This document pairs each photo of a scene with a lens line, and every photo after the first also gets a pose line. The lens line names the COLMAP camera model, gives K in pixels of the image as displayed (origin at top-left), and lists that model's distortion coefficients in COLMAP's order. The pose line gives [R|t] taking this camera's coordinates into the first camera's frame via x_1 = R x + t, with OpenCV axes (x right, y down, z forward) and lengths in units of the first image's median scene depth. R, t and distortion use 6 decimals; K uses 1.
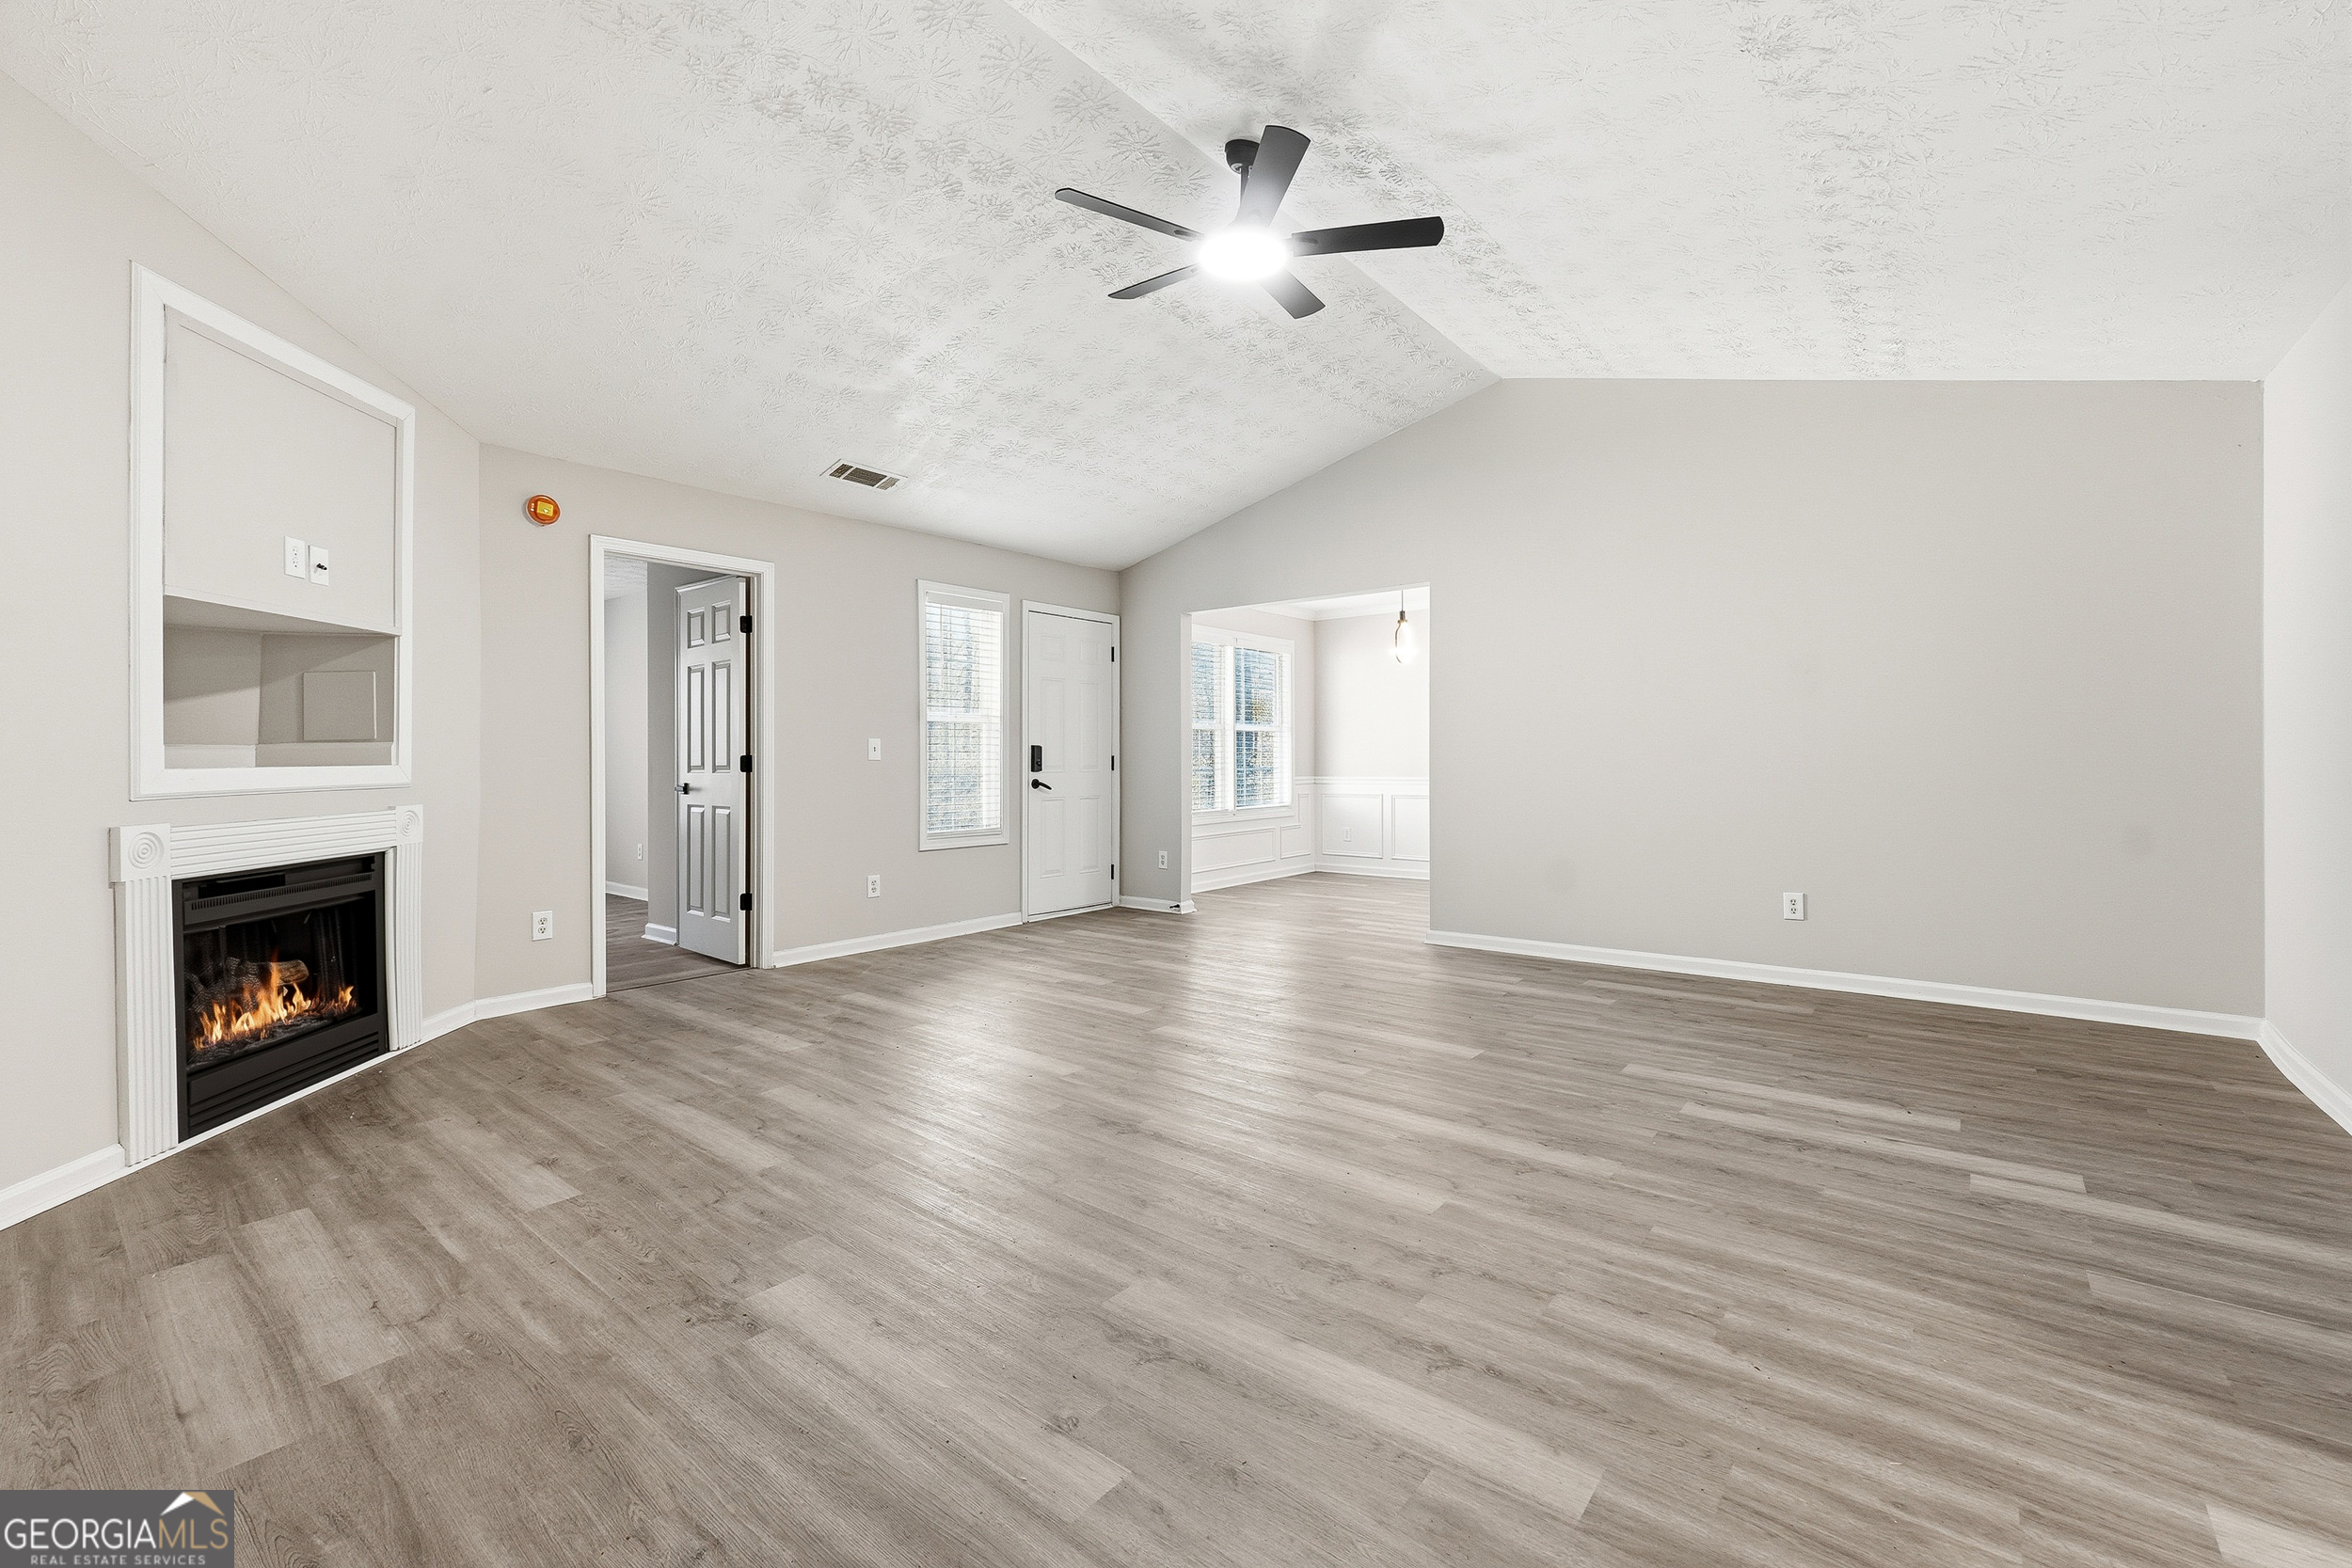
lens RADIAL K [[1004.7, 0, 1154.2], [0, 1004.7, 777.3], [0, 0, 1]] dist [-0.017210, 0.003522]
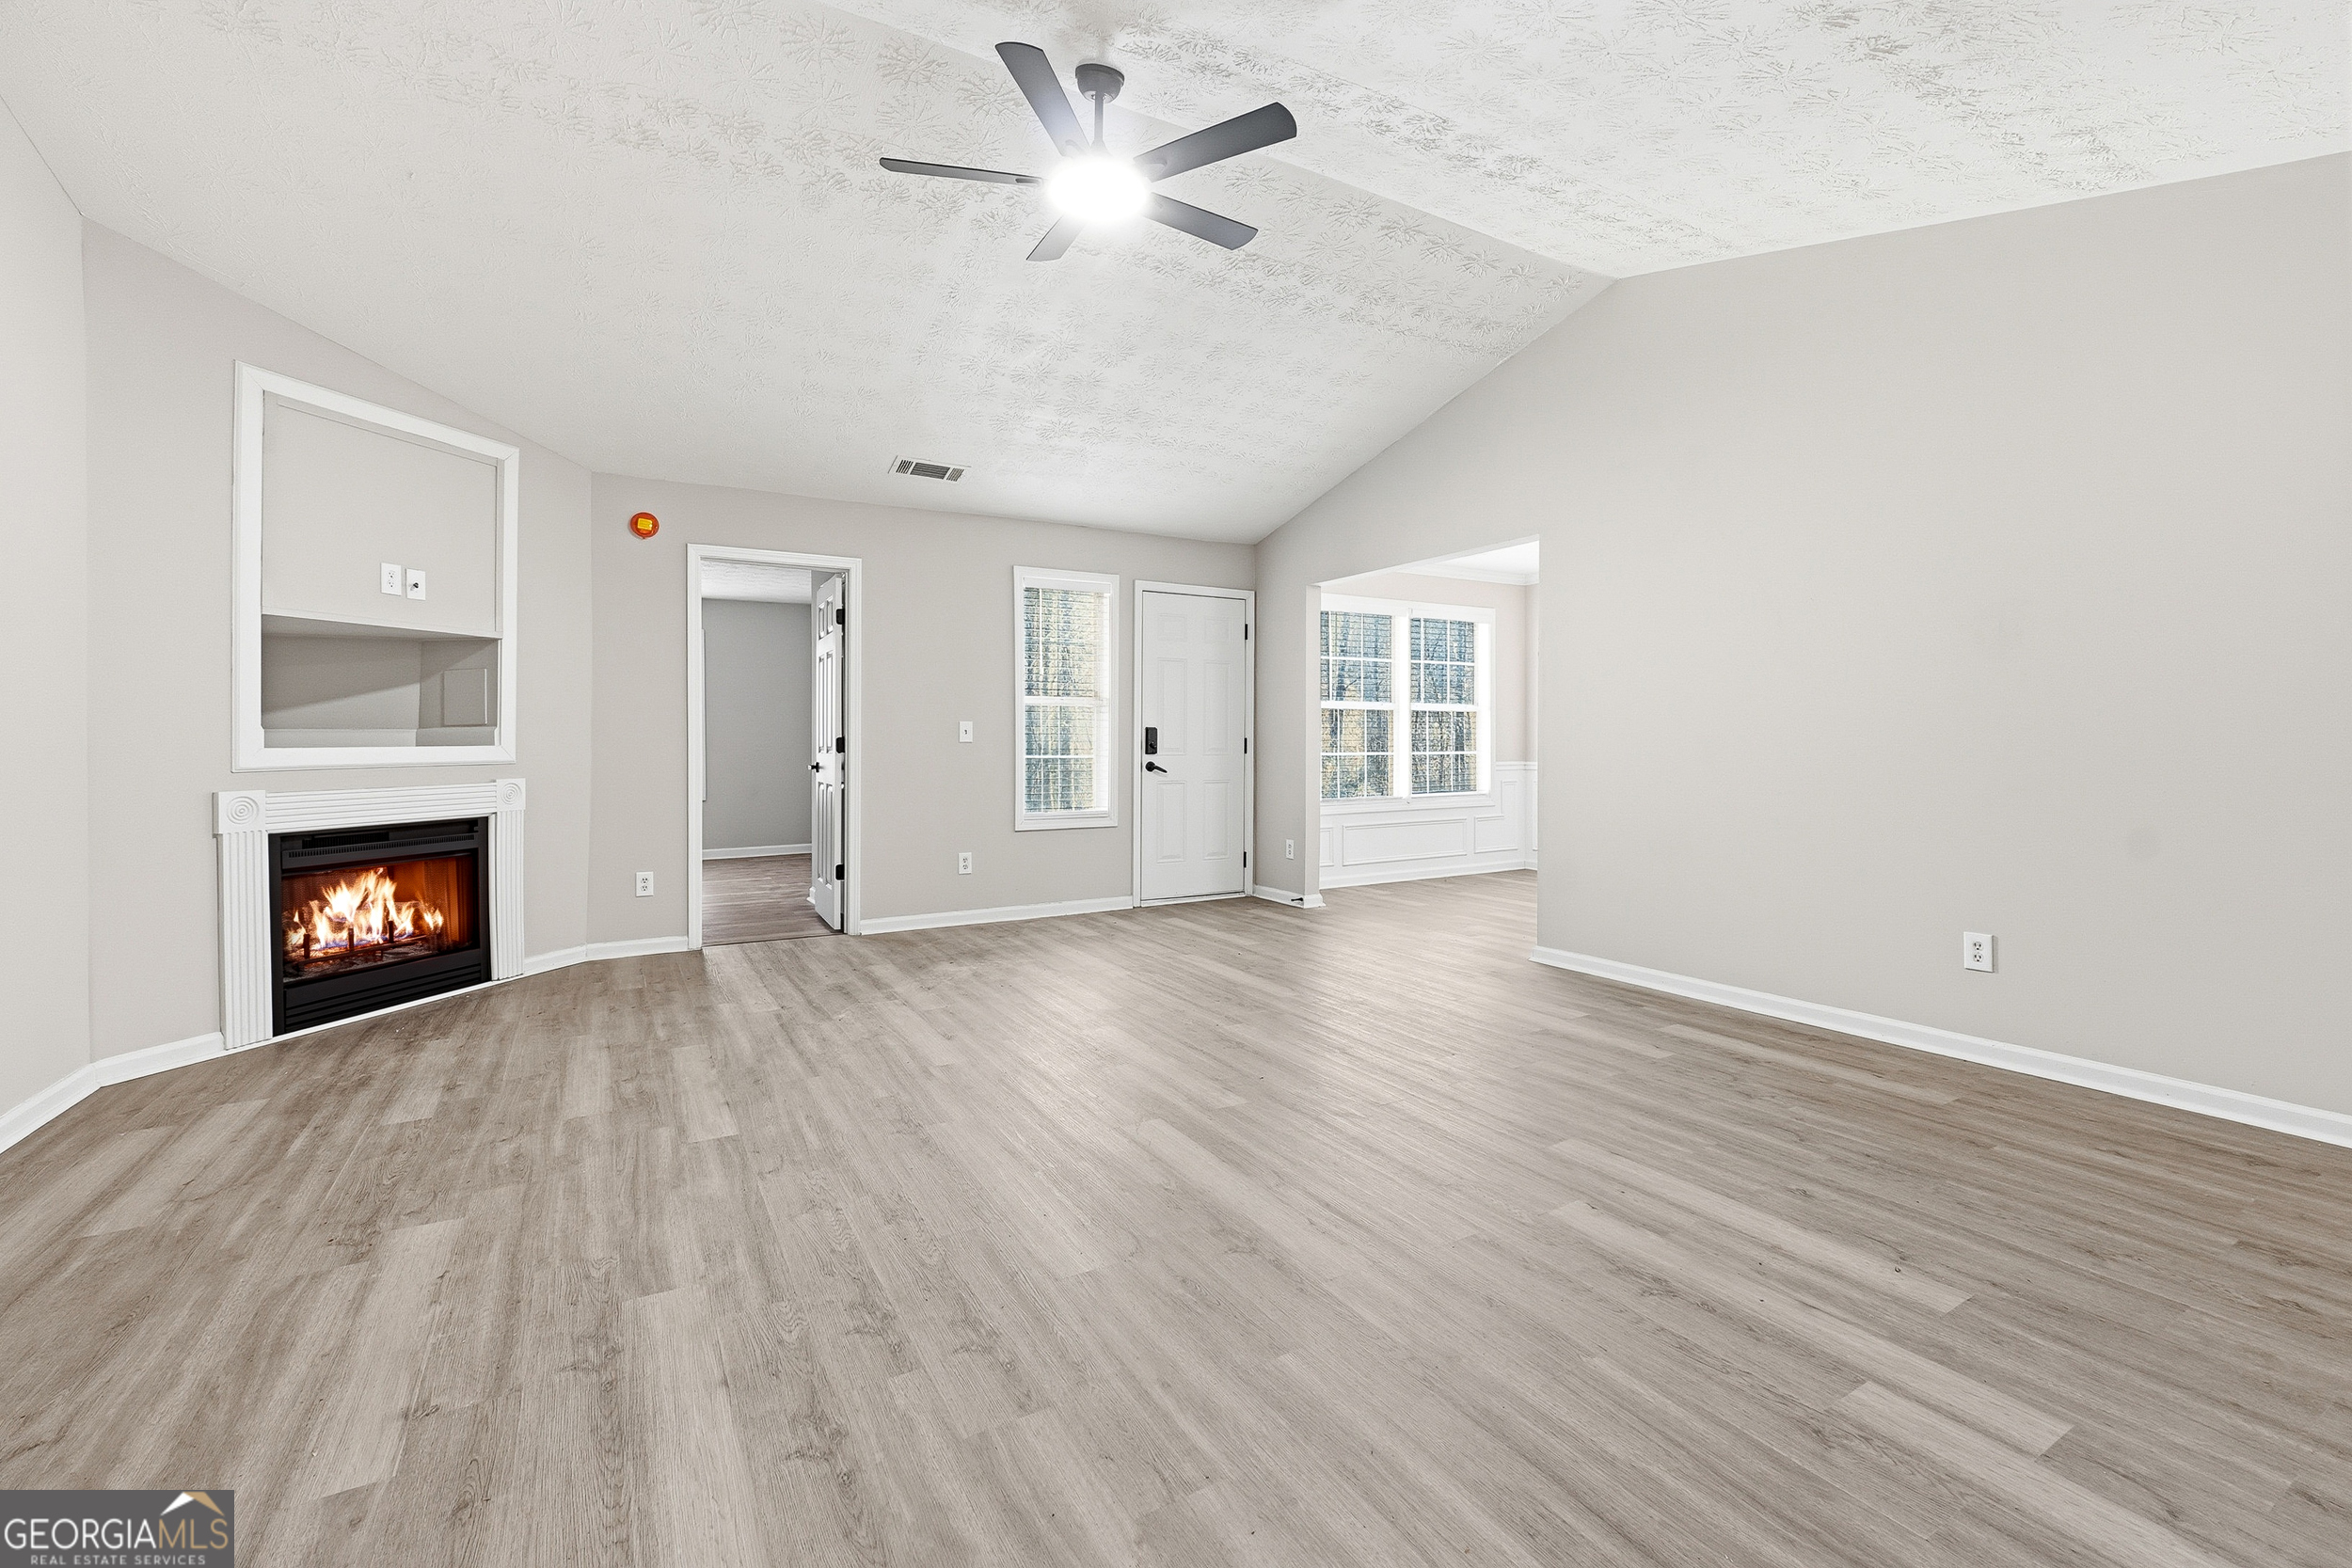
lens RADIAL K [[1004.7, 0, 1174.6], [0, 1004.7, 763.0], [0, 0, 1]] dist [-0.017210, 0.003522]
pose [[0.933863, 0.011285, -0.357452, 0.486661], [-0.009487, 0.999932, 0.006785, -0.007711], [0.357504, -0.002946, 0.933907, 0.174384]]
